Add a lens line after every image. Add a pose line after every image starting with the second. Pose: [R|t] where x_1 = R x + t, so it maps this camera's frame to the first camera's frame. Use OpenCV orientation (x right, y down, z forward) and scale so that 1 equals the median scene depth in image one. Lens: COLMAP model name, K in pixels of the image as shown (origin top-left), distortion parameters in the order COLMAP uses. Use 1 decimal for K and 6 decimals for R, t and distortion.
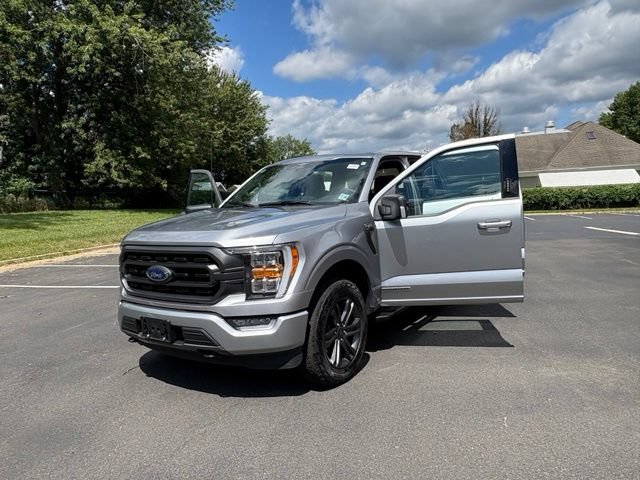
lens RADIAL K [[476.8, 0, 320.0], [0, 476.8, 240.0], [0, 0, 1]] dist [-0.001279, 0.007435]
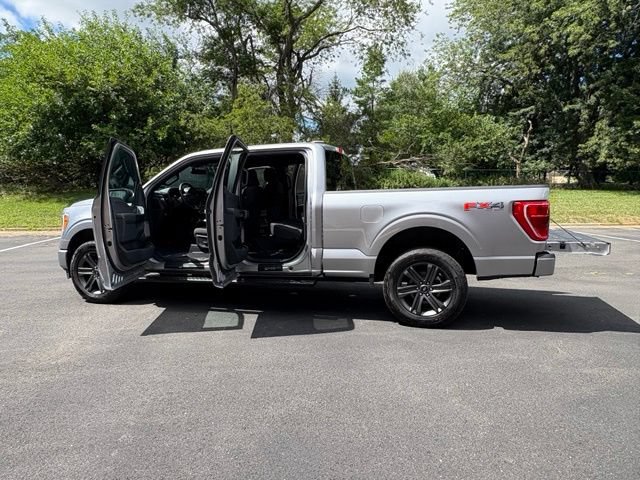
lens RADIAL K [[441.0, 0, 320.0], [0, 441.0, 240.0], [0, 0, 1]] dist [-0.002762, 0.002892]
pose [[0.310732, 0.143921, -0.939539, 0.236651], [-0.086710, 0.988641, 0.122765, -0.023679], [0.946534, 0.043320, 0.319681, 0.176730]]
